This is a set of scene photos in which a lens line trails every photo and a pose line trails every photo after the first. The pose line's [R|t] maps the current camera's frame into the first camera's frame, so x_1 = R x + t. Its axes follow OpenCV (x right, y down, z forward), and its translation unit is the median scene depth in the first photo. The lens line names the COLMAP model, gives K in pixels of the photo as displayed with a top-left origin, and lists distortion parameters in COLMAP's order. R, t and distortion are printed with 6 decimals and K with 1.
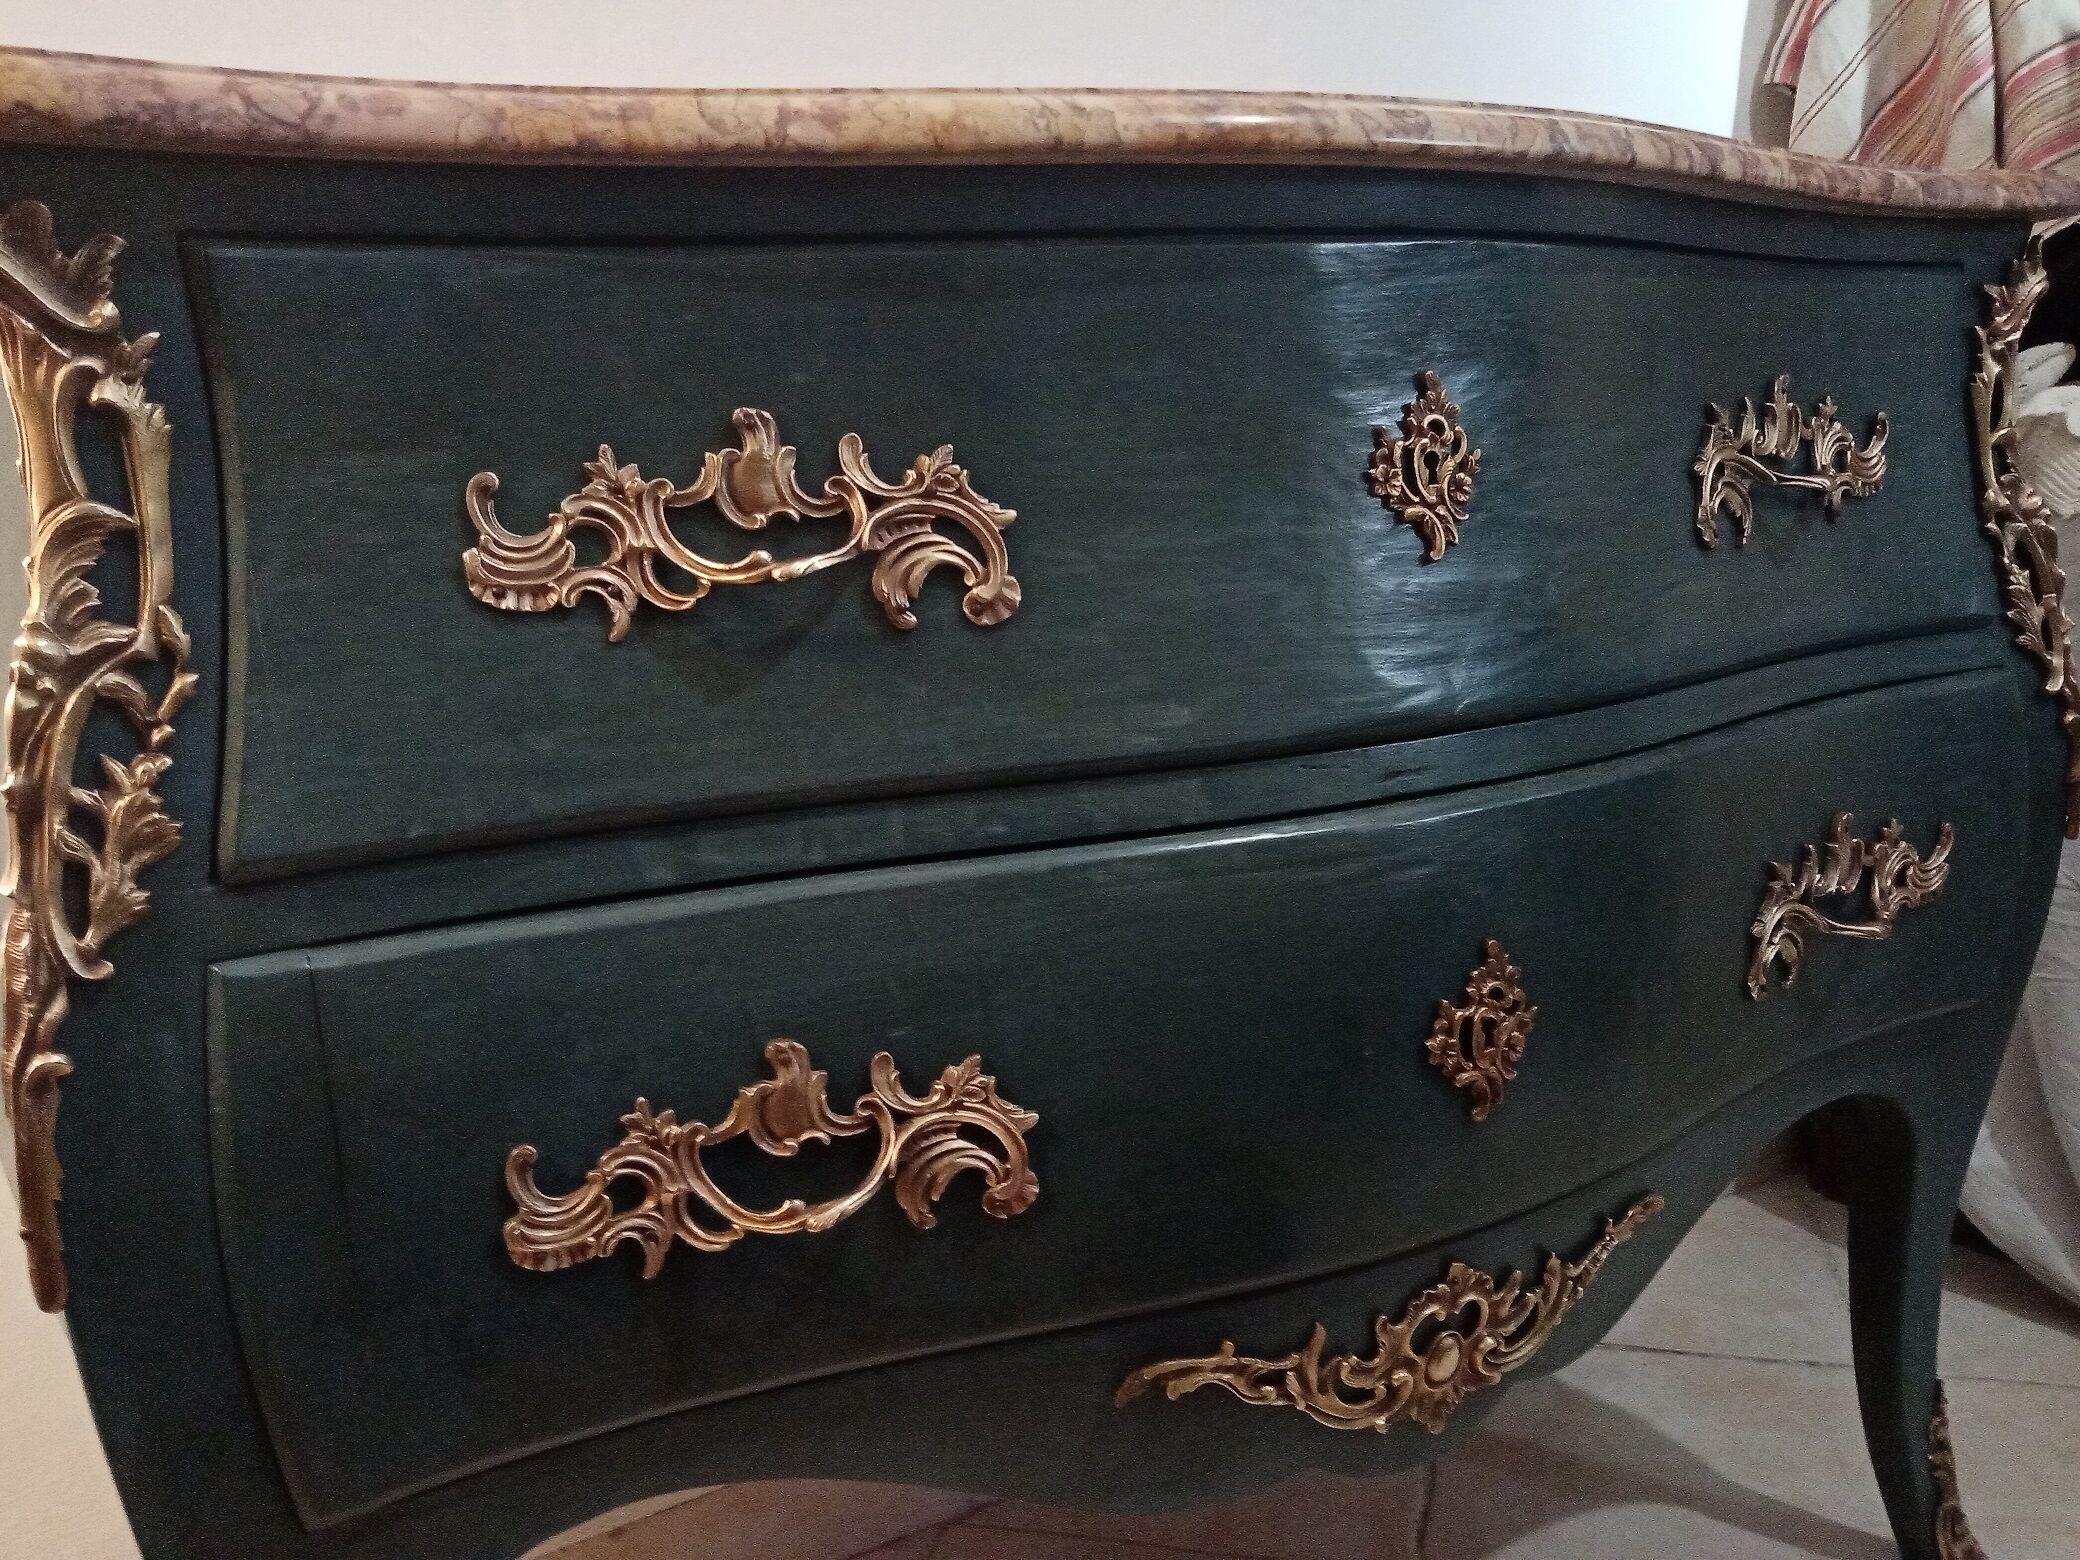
lens RADIAL K [[1626.4, 0, 1044.2], [0, 1626.4, 806.4], [0, 0, 1]] dist [0.064678, -0.126813]
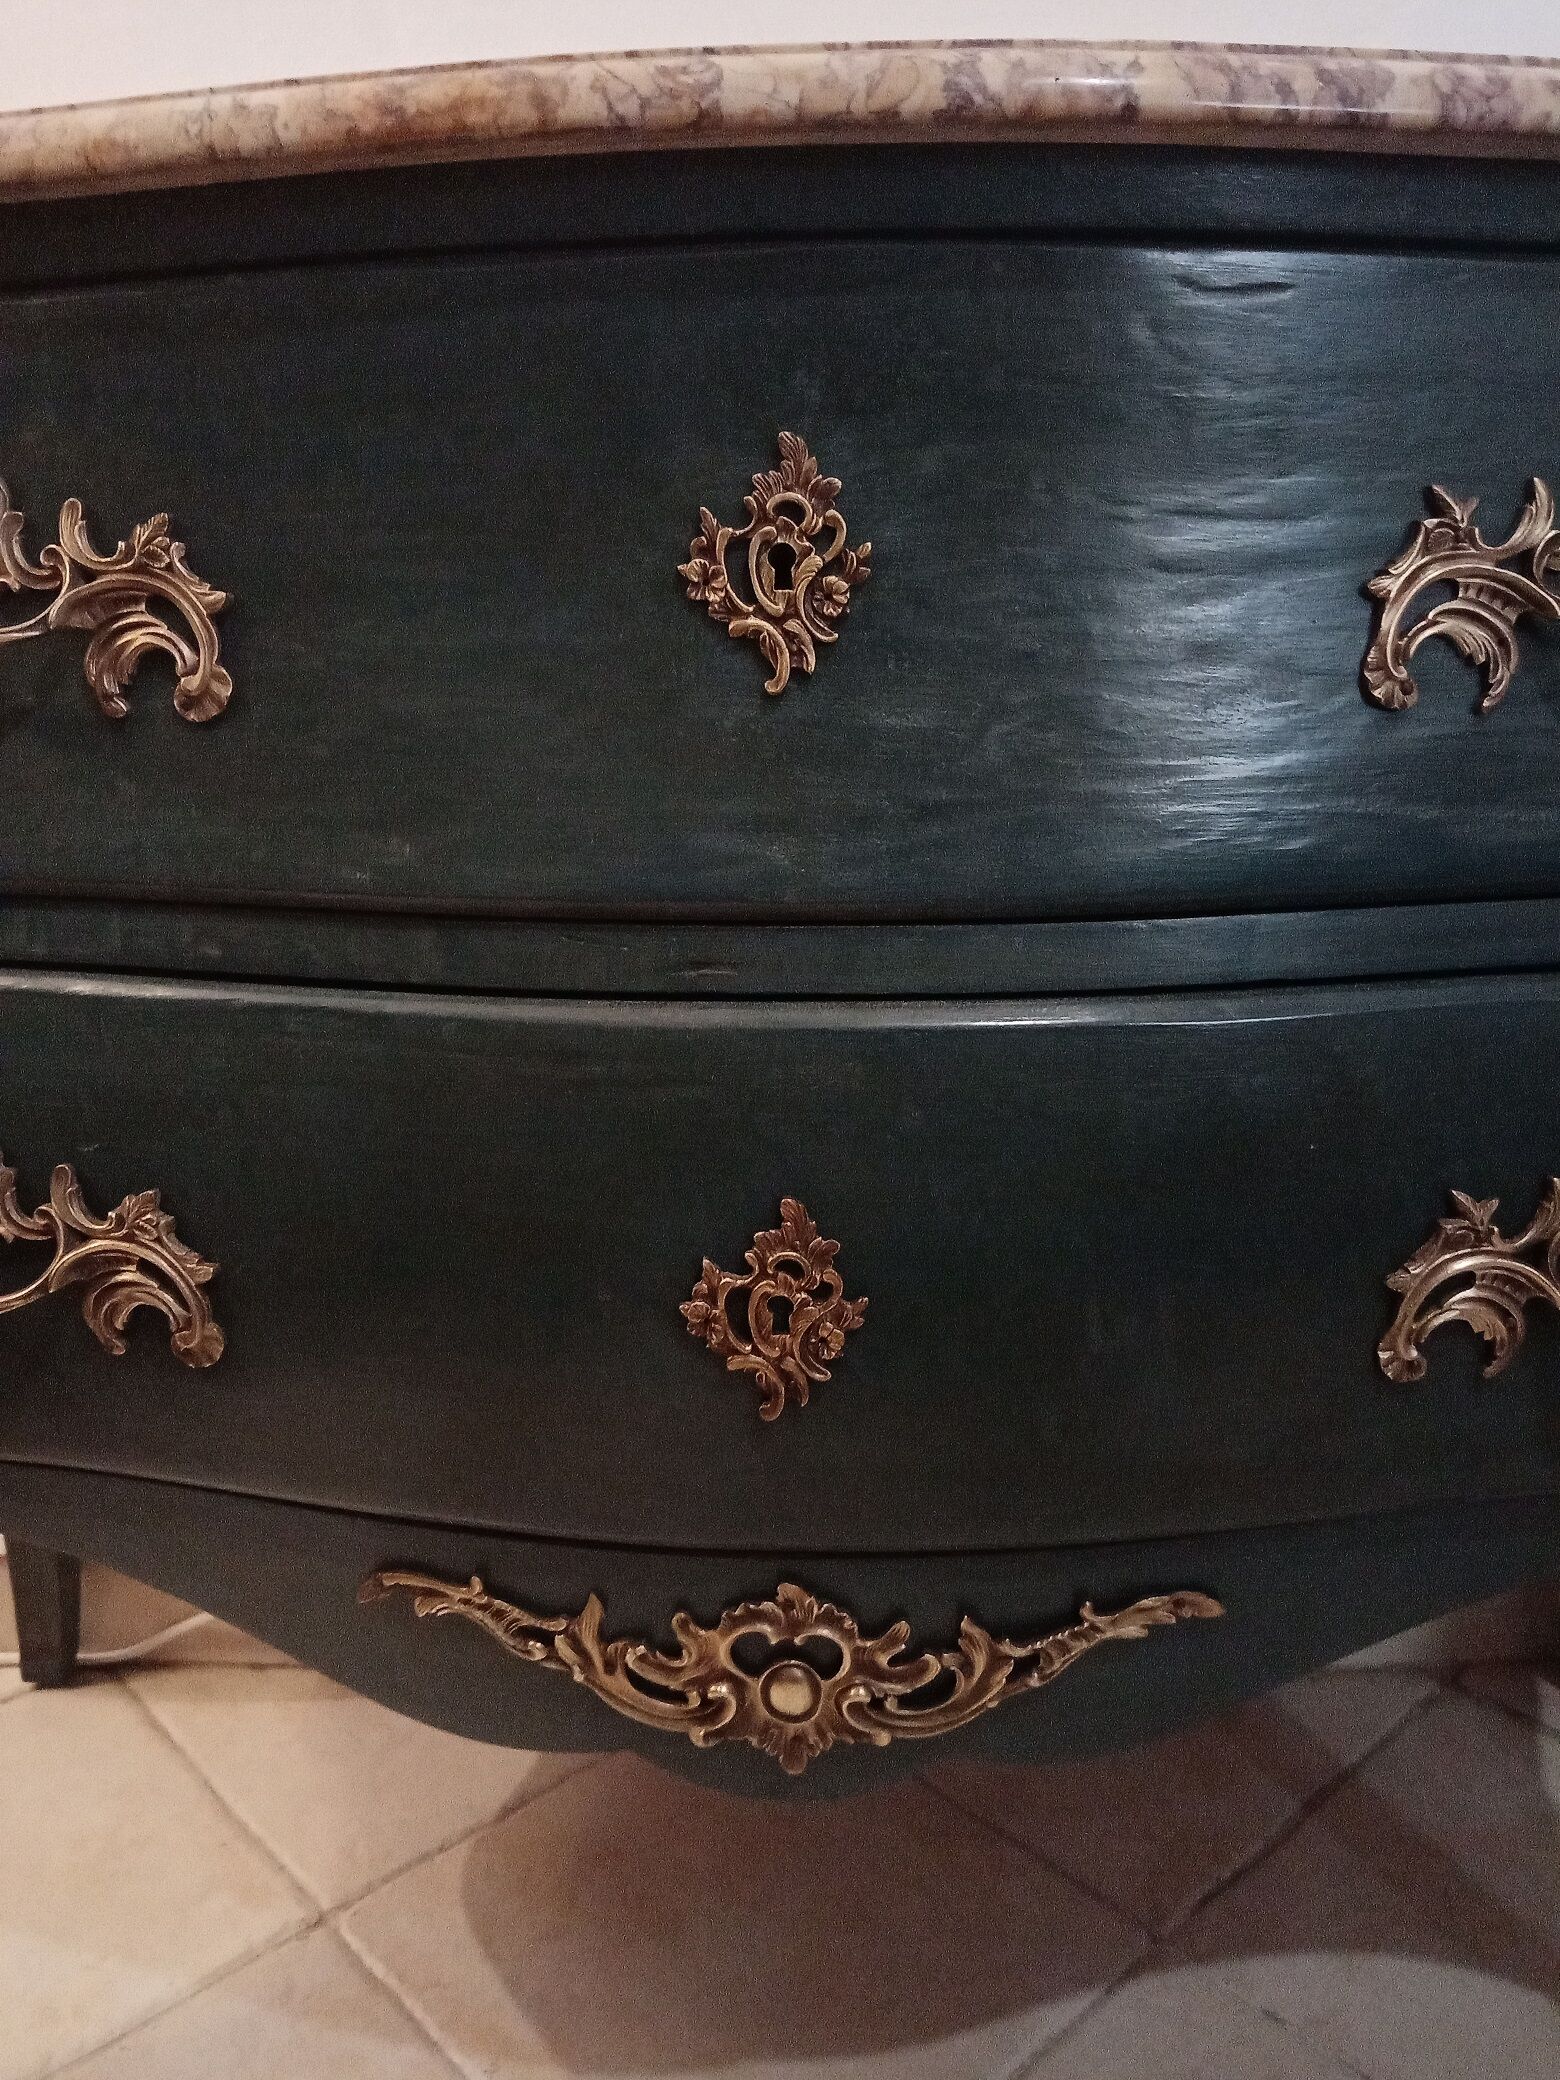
lens RADIAL K [[1646.9, 0, 751.3], [0, 1646.9, 1039.0], [0, 0, 1]] dist [0.052431, -0.121947]
pose [[0.851943, 0.184266, -0.490142, 0.720609], [-0.137678, 0.981929, 0.129844, -0.104072], [0.505210, -0.043138, 0.861917, 0.380954]]
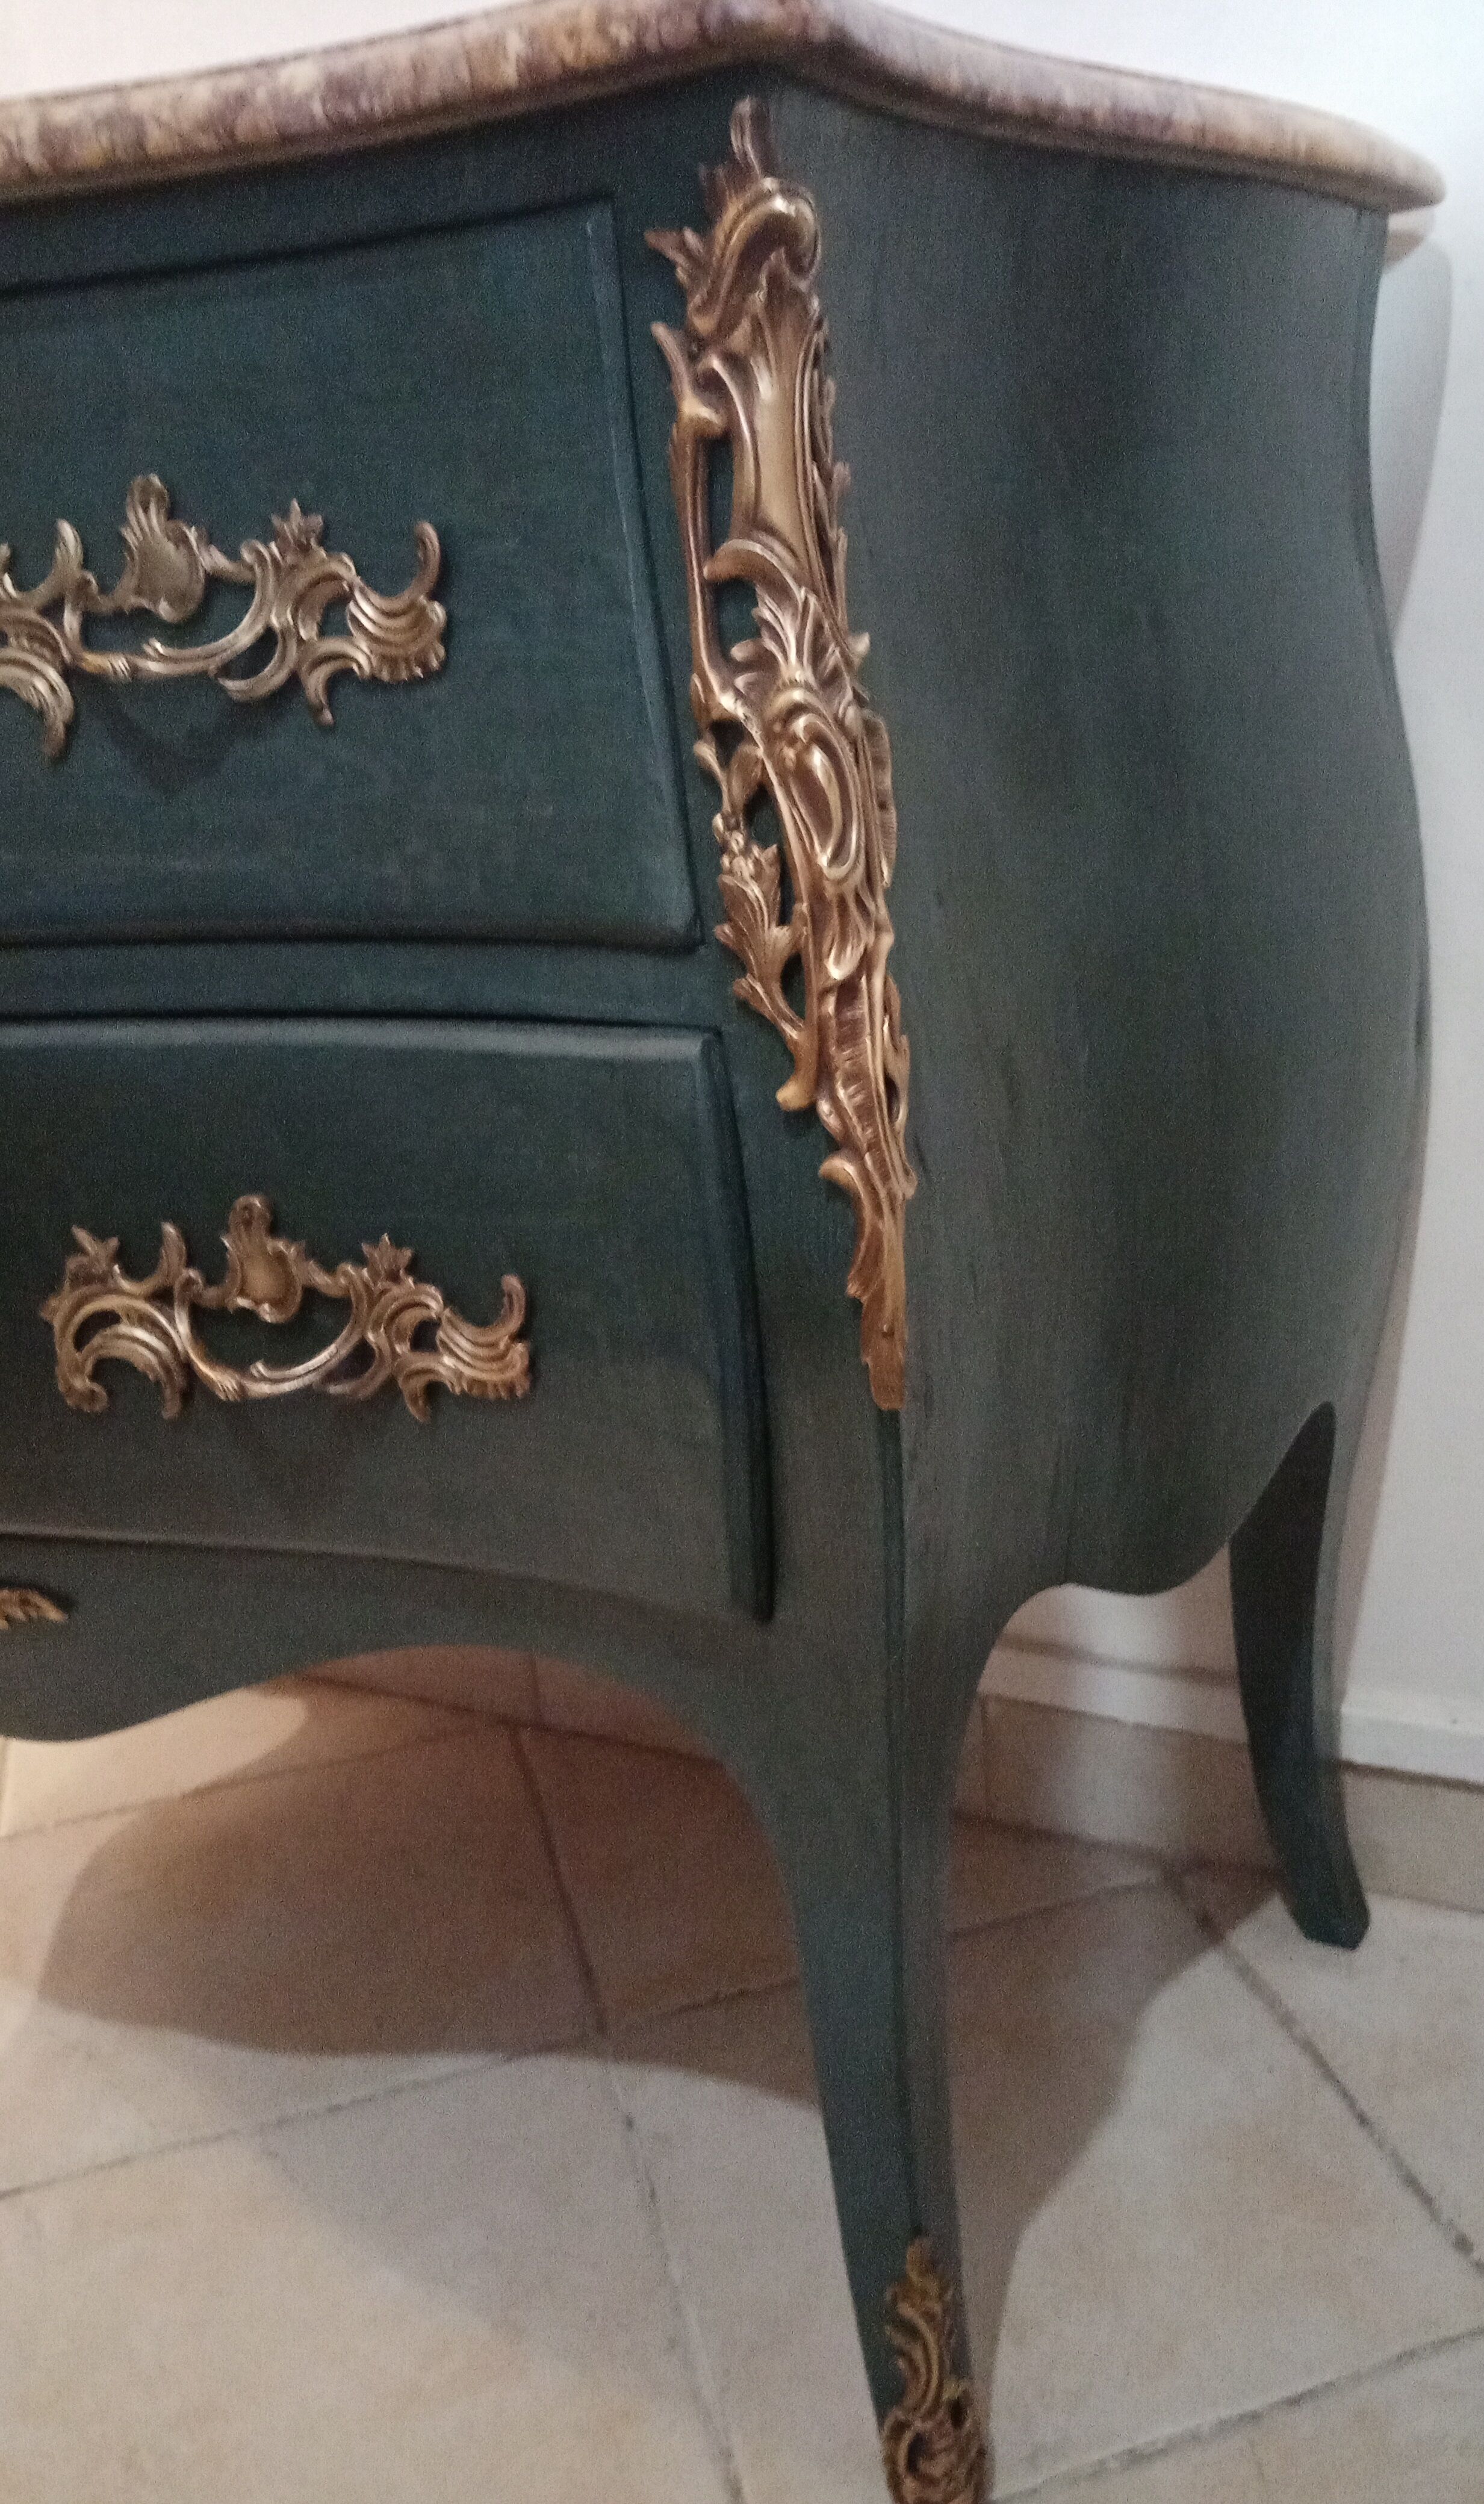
lens RADIAL K [[1985.7, 0, 886.6], [0, 1985.7, 1255.3], [0, 0, 1]] dist [0.035059, -0.090648]
pose [[0.580473, 0.288466, -0.761471, 1.778946], [-0.124762, 0.955613, 0.266905, -0.306716], [0.804665, -0.059929, 0.590697, 1.076628]]
